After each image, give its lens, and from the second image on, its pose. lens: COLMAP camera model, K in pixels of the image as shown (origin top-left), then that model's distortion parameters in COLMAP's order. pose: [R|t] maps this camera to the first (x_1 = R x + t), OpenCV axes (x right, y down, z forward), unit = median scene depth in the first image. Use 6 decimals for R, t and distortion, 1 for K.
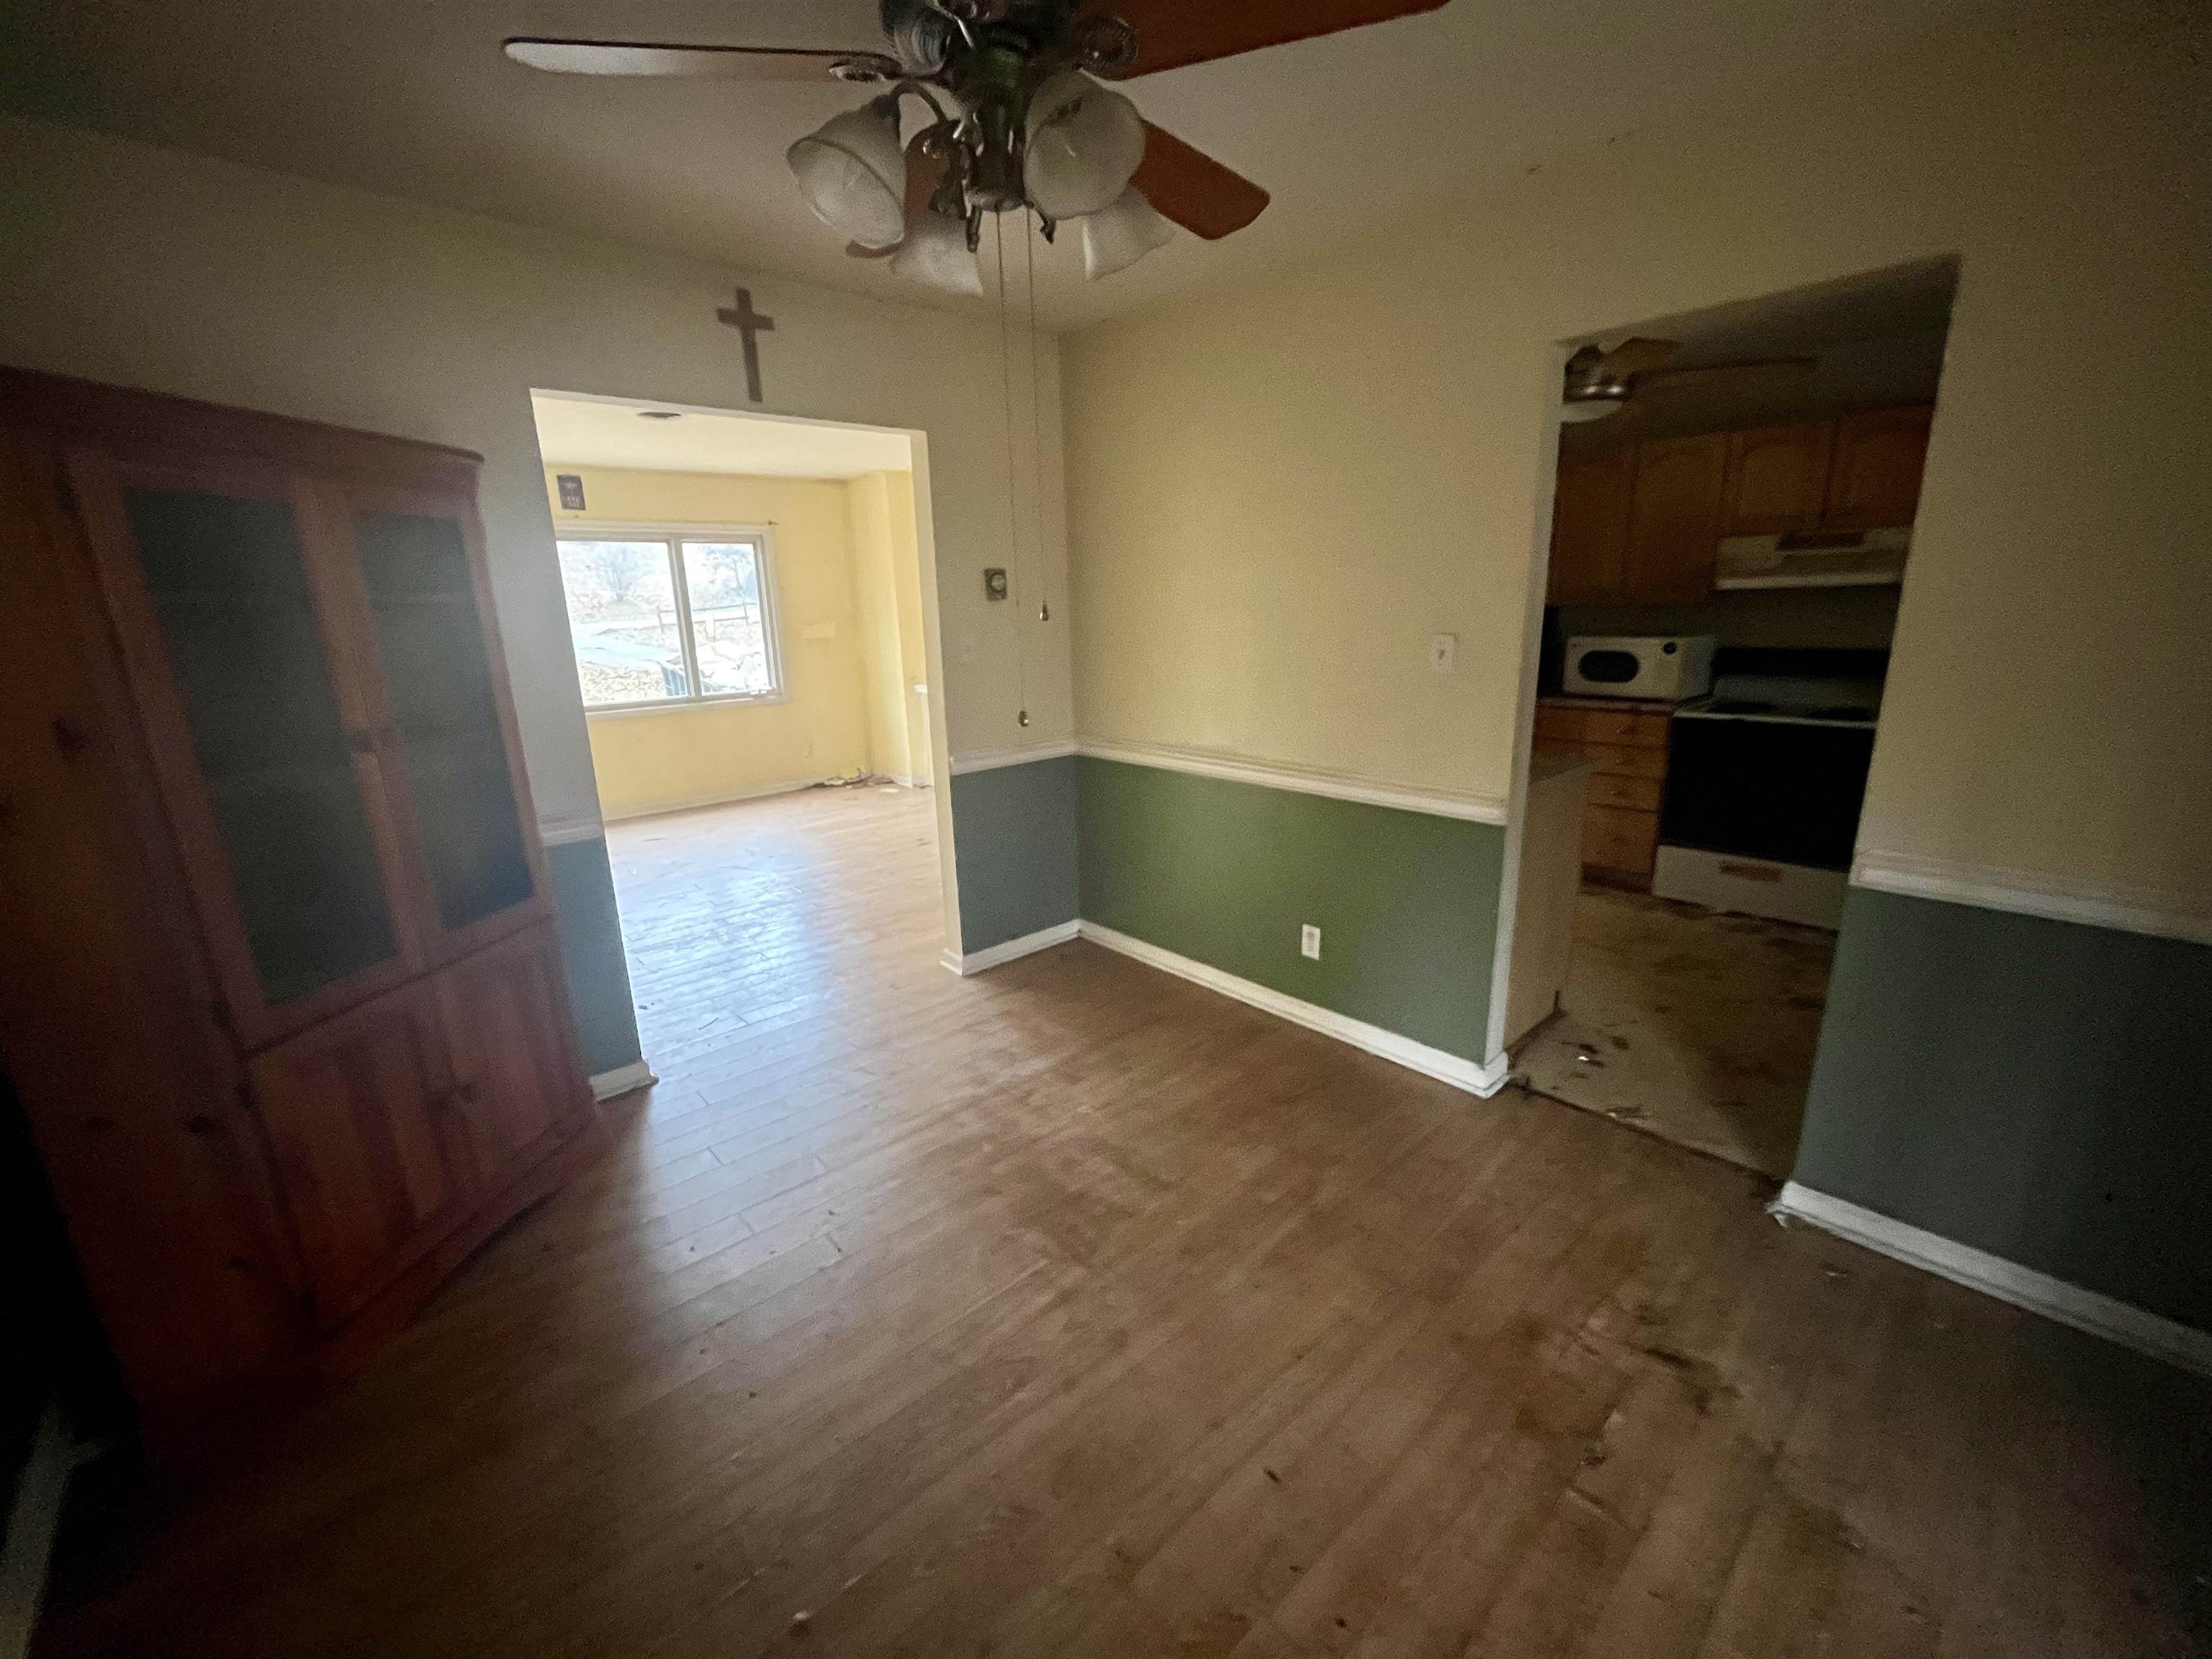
lens RADIAL K [[901.6, 0, 1105.2], [0, 901.6, 837.7], [0, 0, 1]] dist [-0.002120, 0.000520]
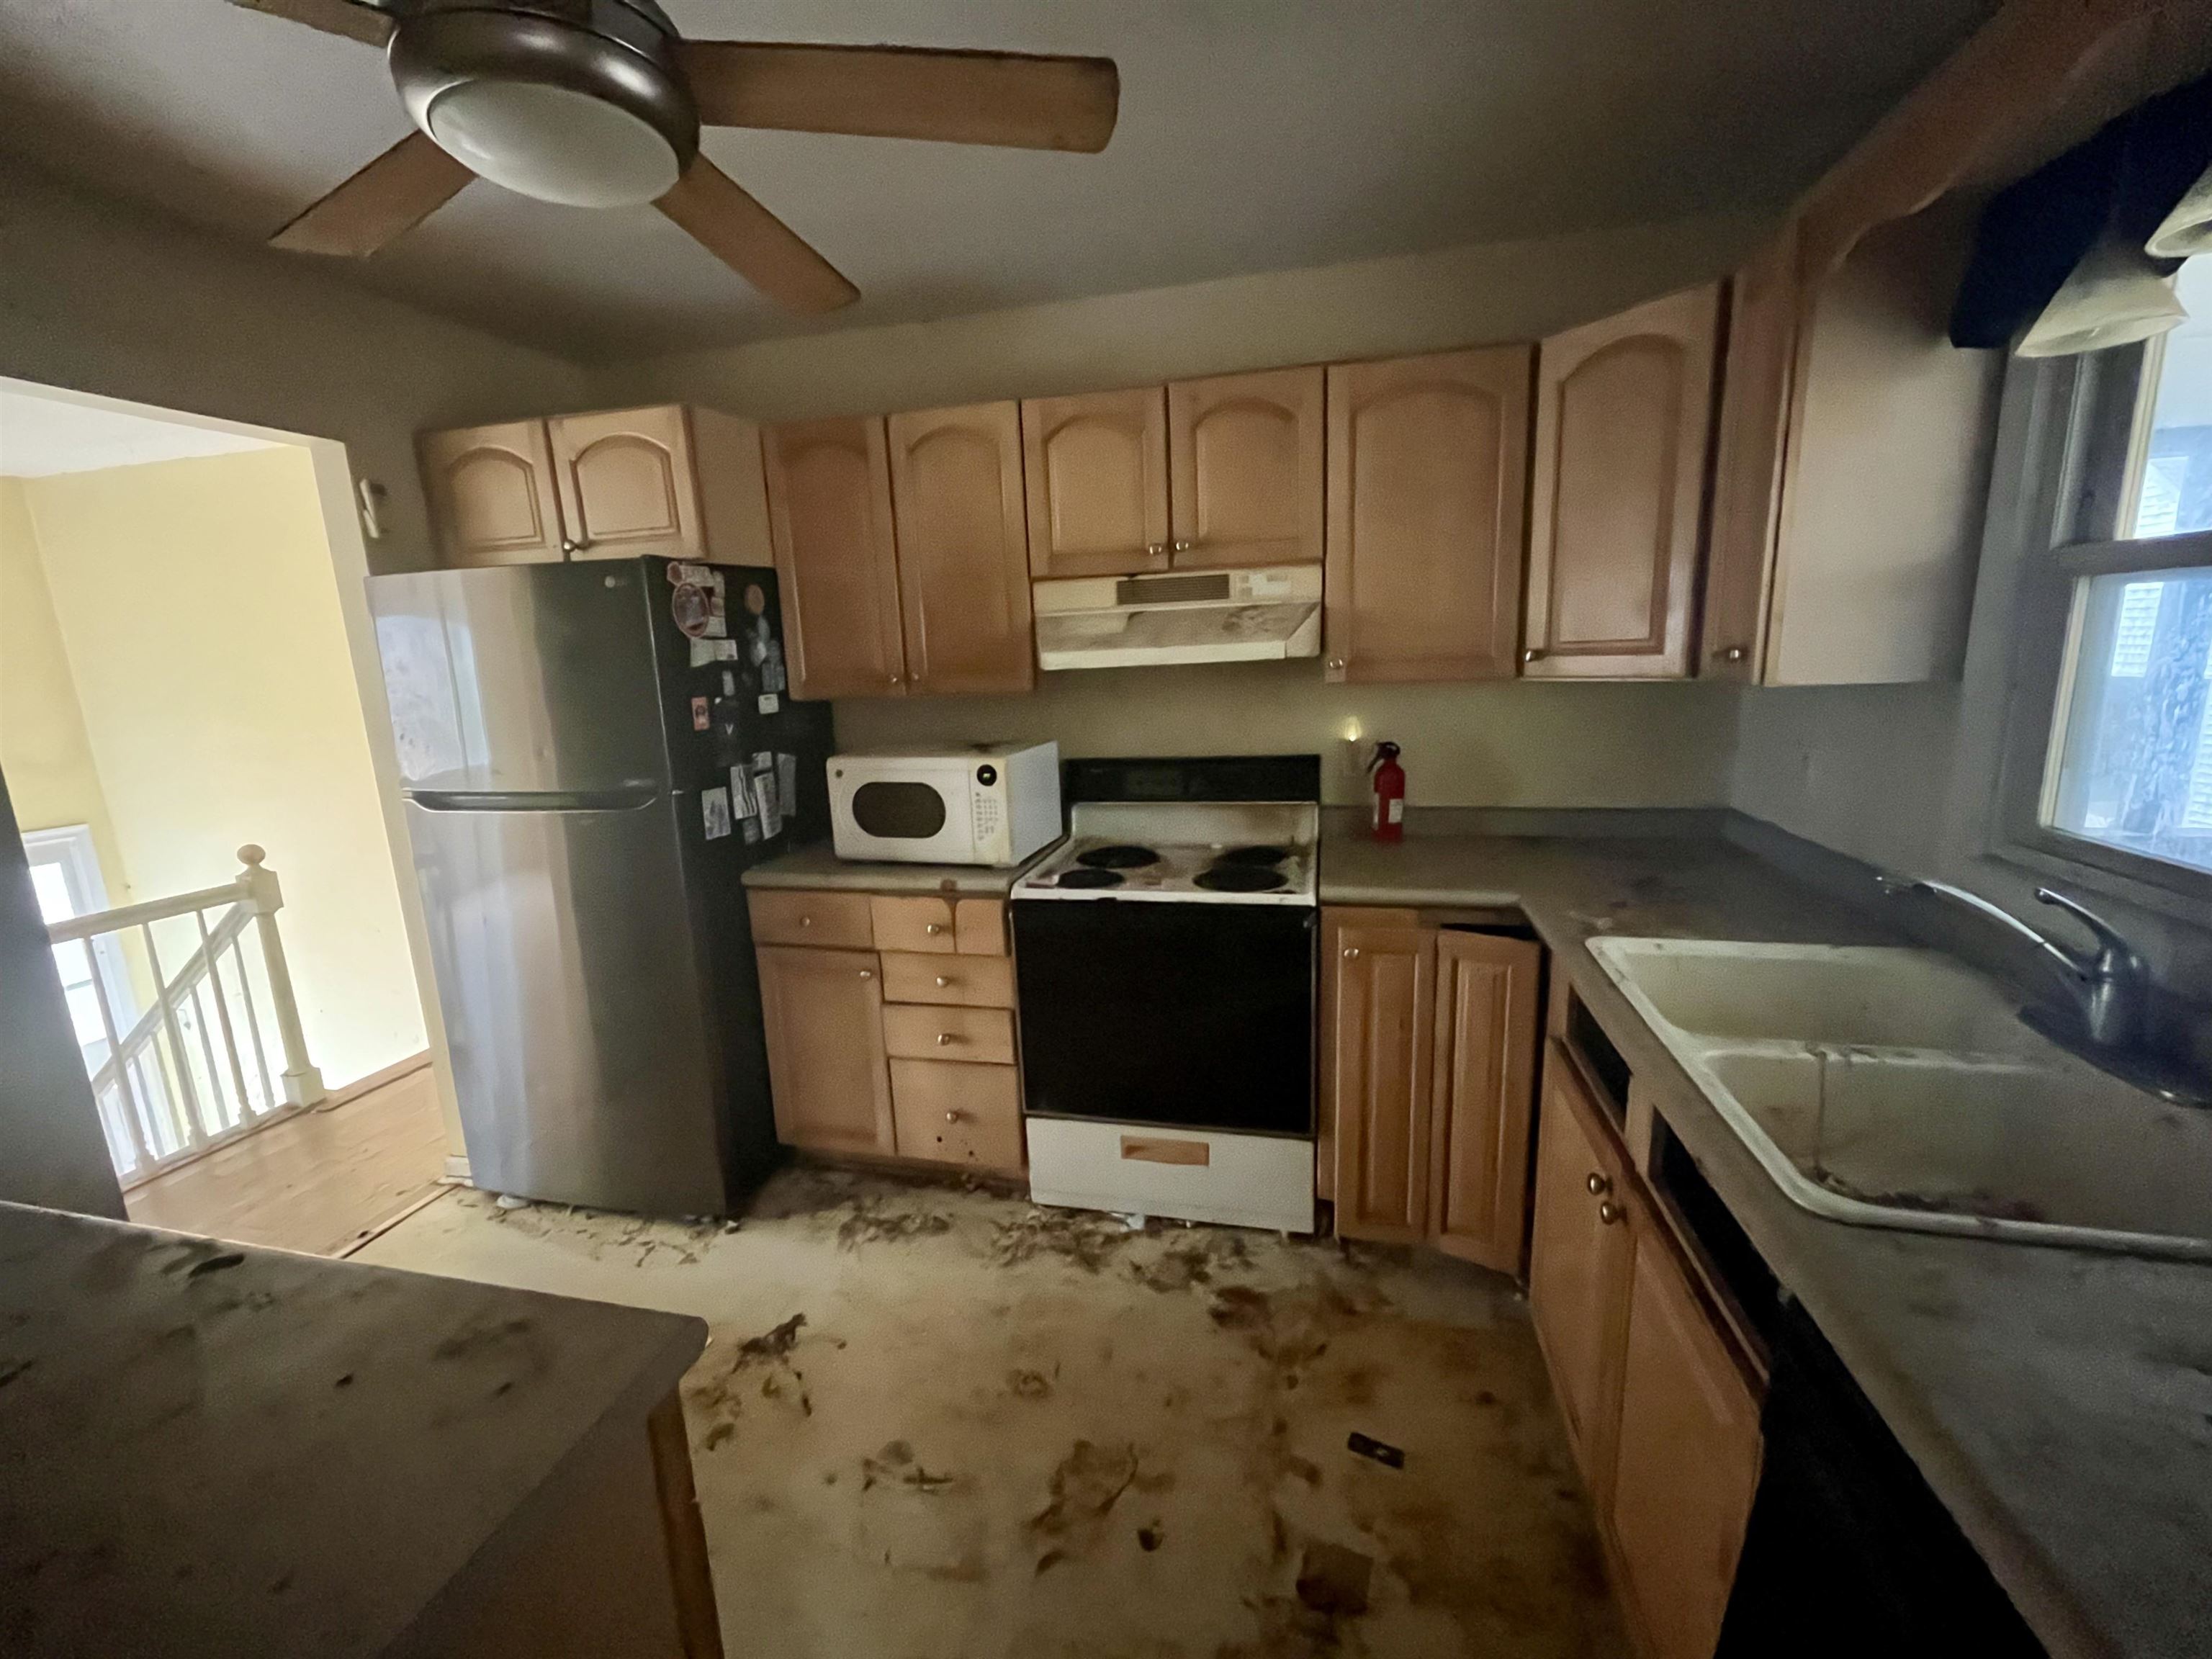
lens RADIAL K [[901.6, 0, 1113.3], [0, 901.6, 818.3], [0, 0, 1]] dist [-0.002120, 0.000520]
pose [[0.832105, -0.110589, 0.543480, 0.384973], [0.155205, 0.987198, -0.036753, -0.150693], [-0.532459, 0.114933, 0.838617, 0.493748]]
